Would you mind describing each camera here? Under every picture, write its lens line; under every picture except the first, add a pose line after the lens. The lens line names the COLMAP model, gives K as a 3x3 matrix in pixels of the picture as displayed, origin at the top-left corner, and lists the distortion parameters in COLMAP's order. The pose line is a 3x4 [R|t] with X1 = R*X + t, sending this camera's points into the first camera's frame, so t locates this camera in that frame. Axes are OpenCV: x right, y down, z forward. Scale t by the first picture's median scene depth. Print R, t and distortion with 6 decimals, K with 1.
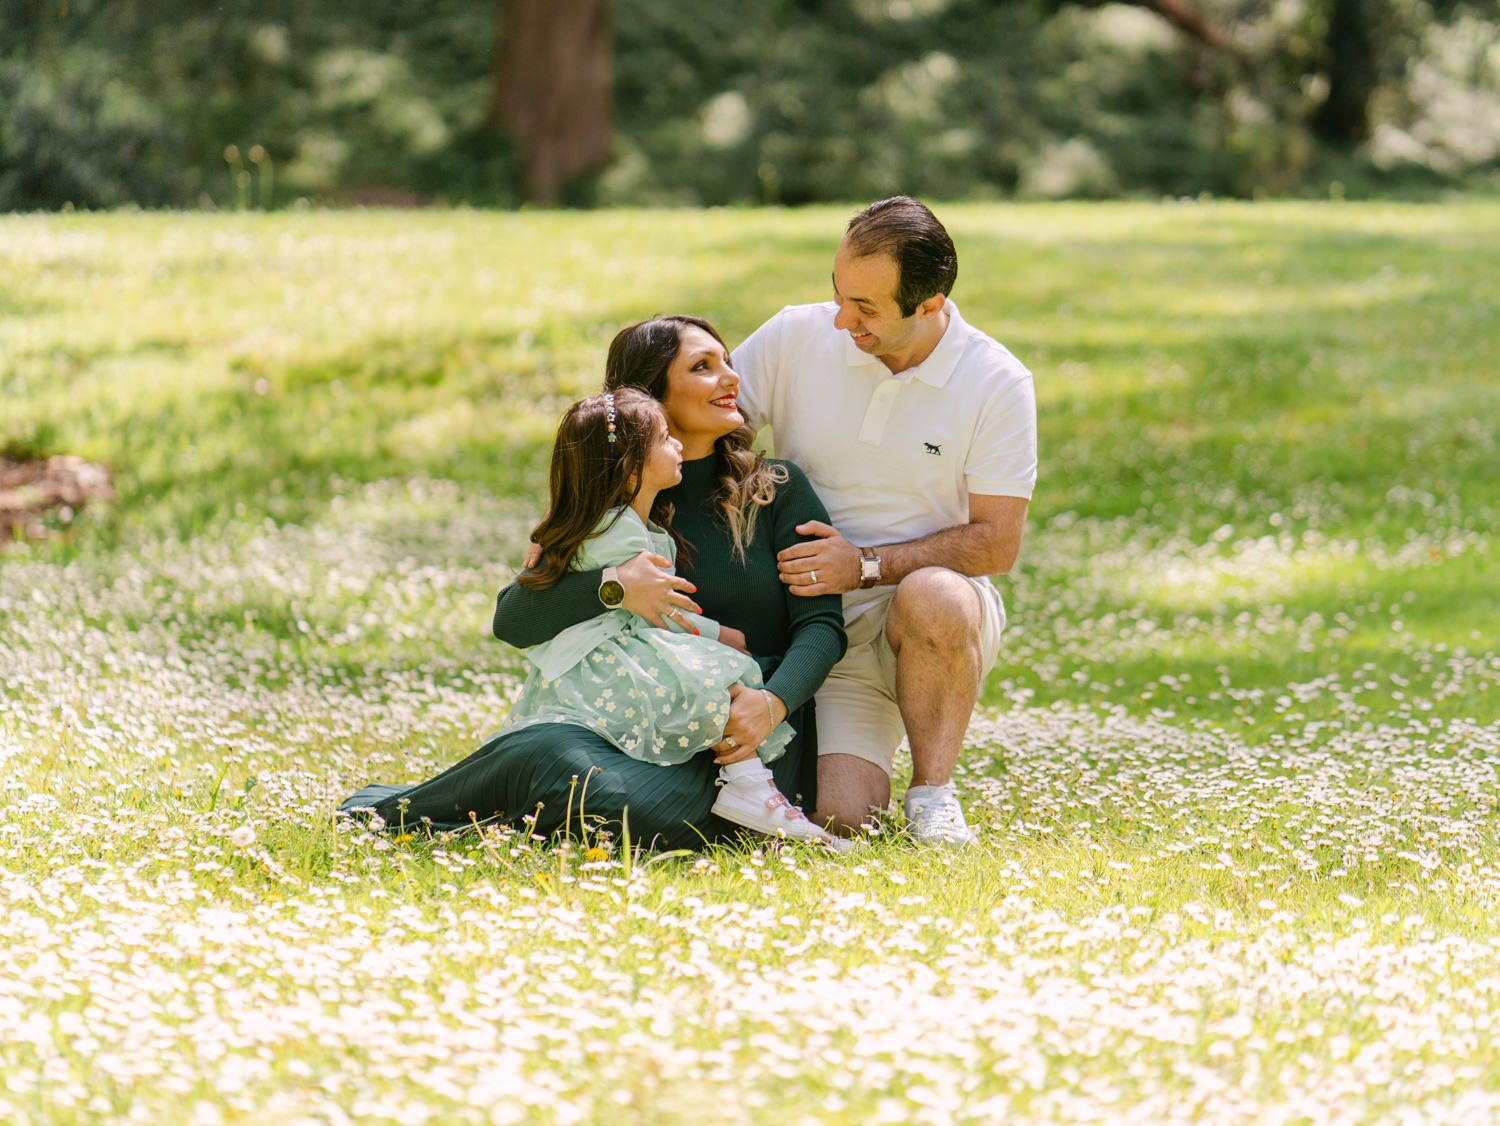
lens RADIAL K [[4008.5, 0, 750.0], [0, 4008.5, 563.0], [0, 0, 1]] dist [0.030453, -0.216342]
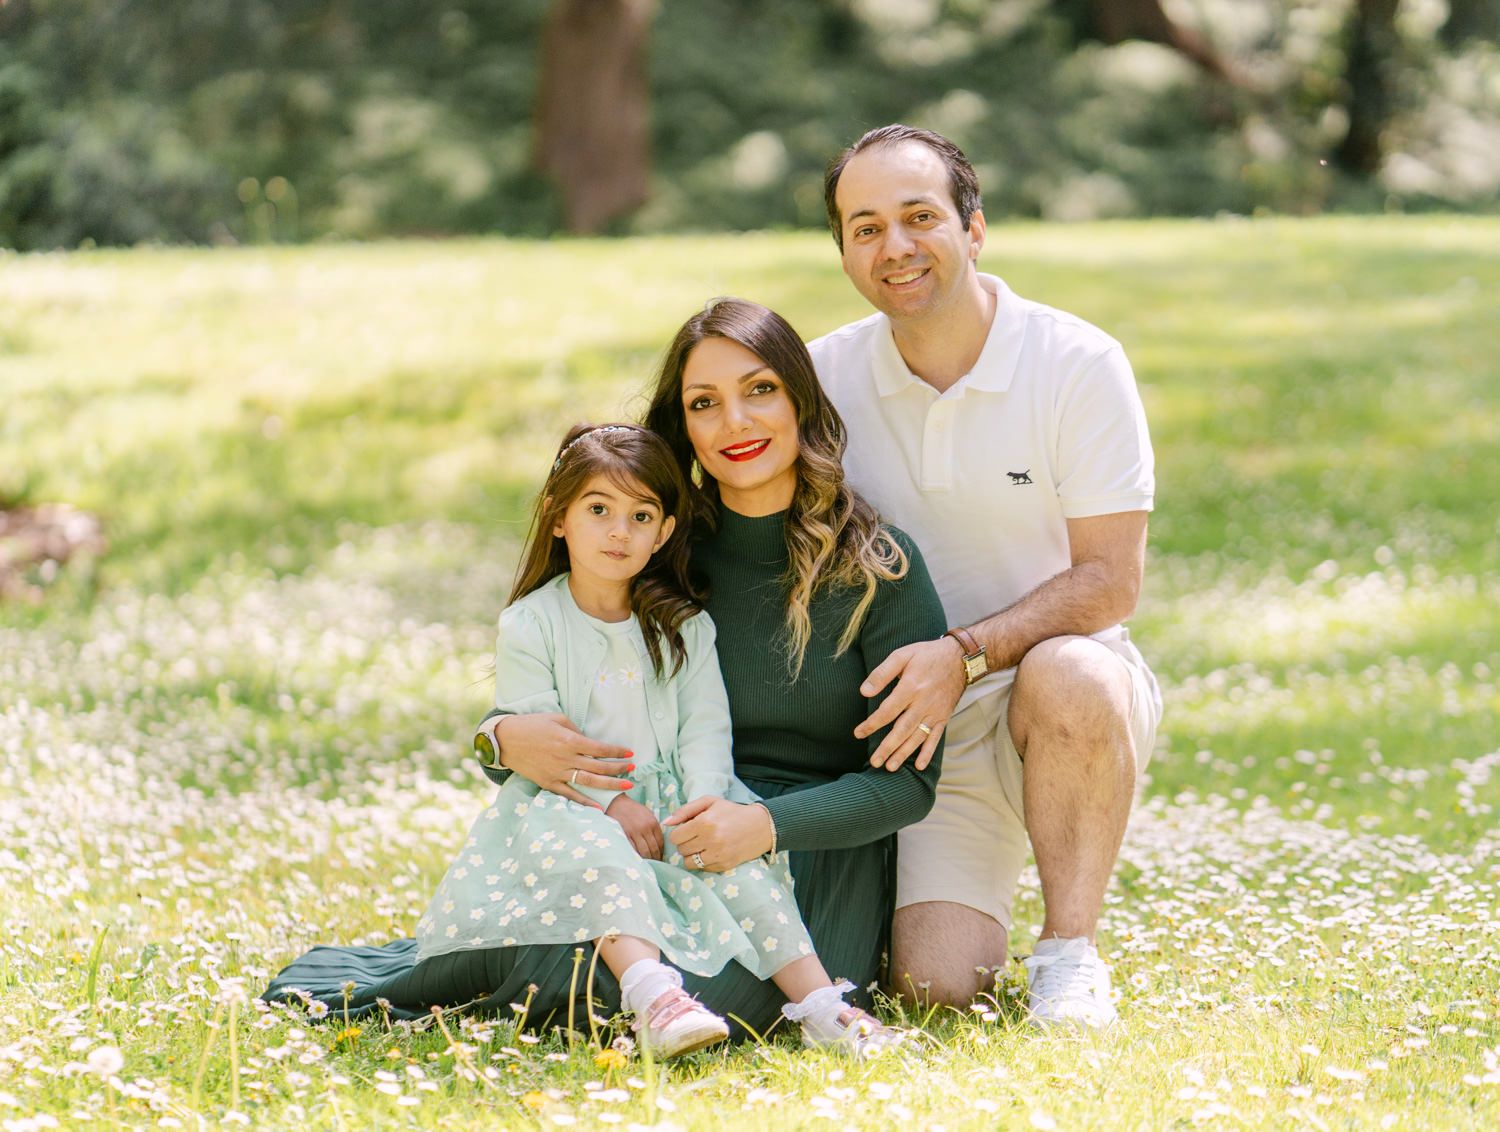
lens RADIAL K [[3881.5, 0, 750.0], [0, 3881.5, 566.0], [0, 0, 1]] dist [-0.038744, -0.290708]
pose [[0.999813, -0.016561, -0.009980, -0.001747], [0.016499, 0.999844, -0.006292, -0.004506], [0.010082, 0.006126, 0.999930, 0.114267]]
